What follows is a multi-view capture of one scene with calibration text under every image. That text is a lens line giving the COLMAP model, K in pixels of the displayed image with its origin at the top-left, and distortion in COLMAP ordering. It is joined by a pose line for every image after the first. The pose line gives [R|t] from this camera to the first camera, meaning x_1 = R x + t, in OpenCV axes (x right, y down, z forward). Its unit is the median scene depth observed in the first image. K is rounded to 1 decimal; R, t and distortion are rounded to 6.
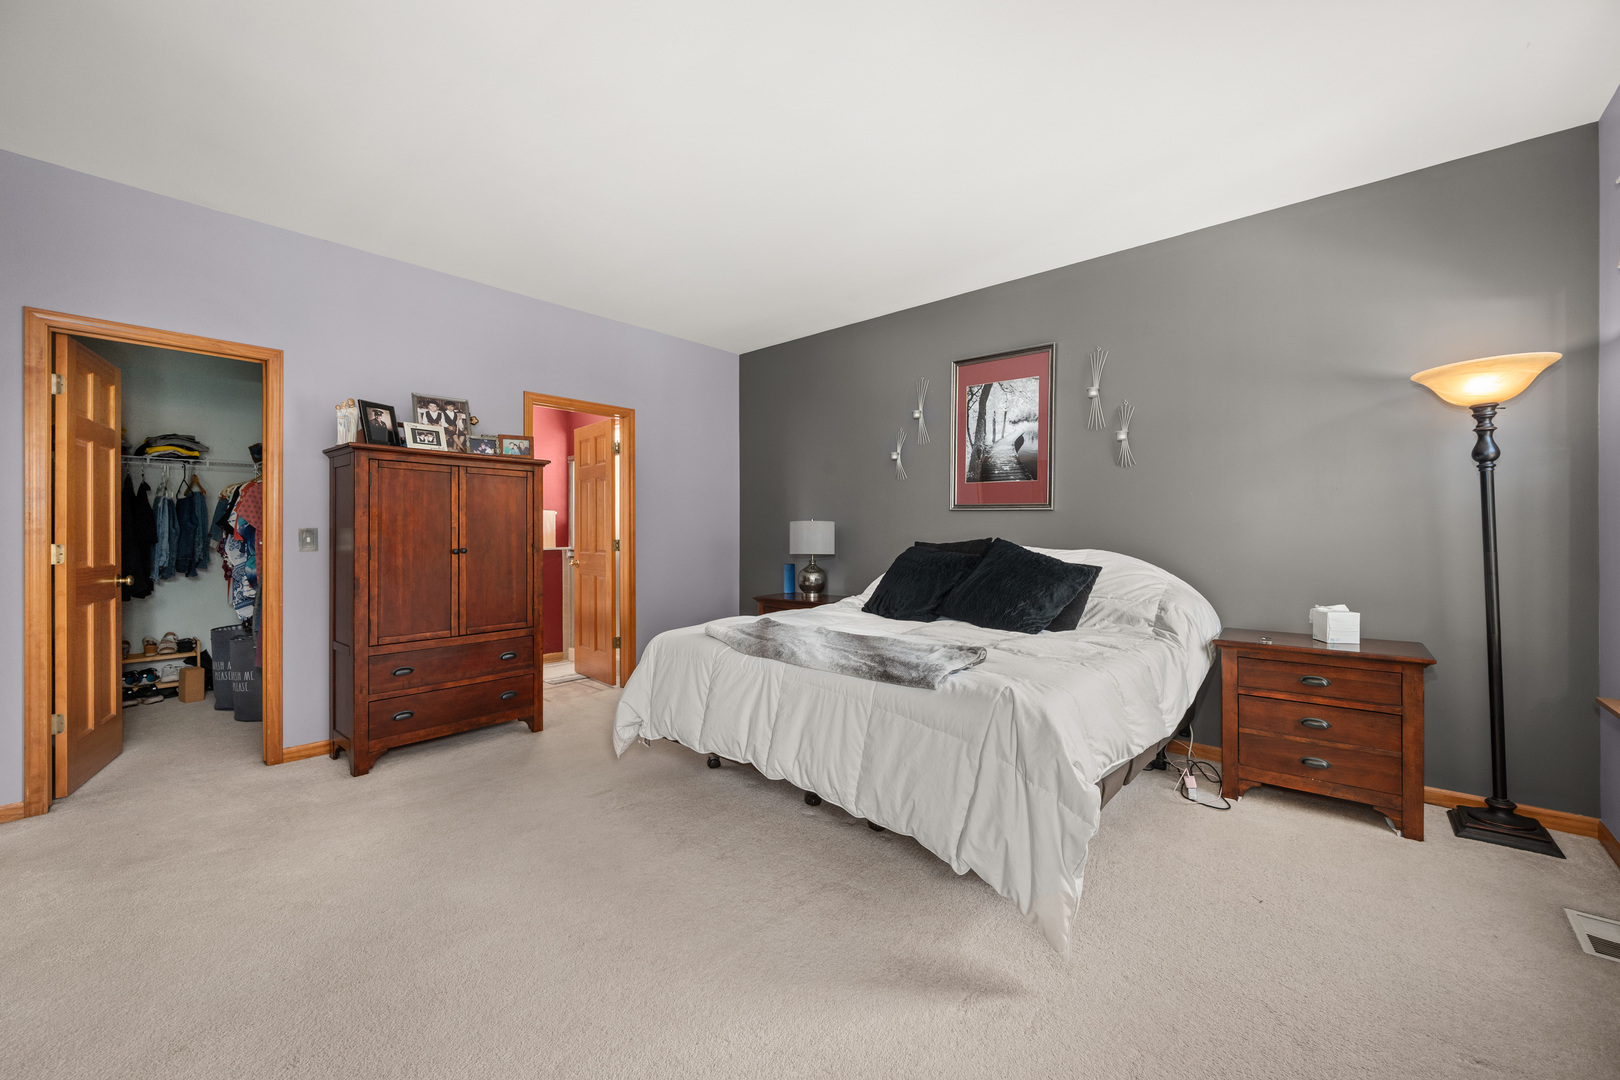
lens RADIAL K [[636.5, 0, 811.5], [0, 636.5, 533.1], [0, 0, 1]] dist [-0.001554, -0.000062]
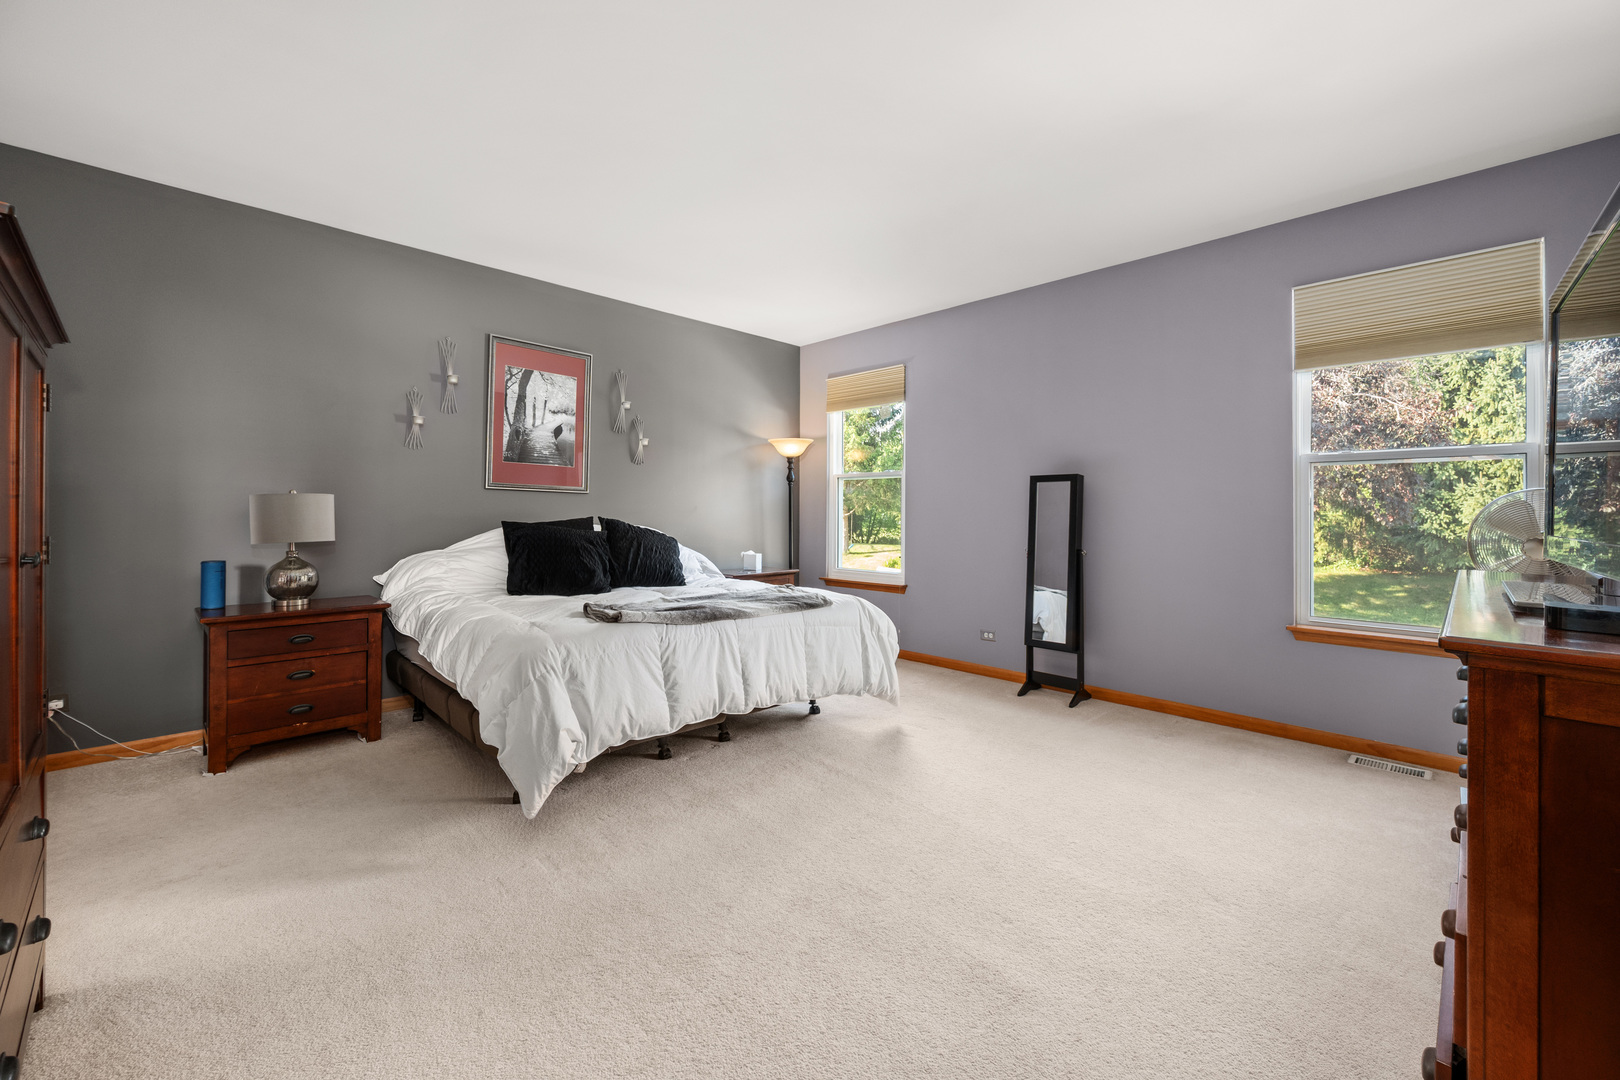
lens RADIAL K [[636.5, 0, 829.6], [0, 636.5, 511.8], [0, 0, 1]] dist [-0.001554, -0.000062]
pose [[0.064770, 0.004045, 0.997892, -0.742579], [-0.003393, 0.999987, -0.003833, 0.001523], [-0.997894, -0.003137, 0.064783, 0.443679]]
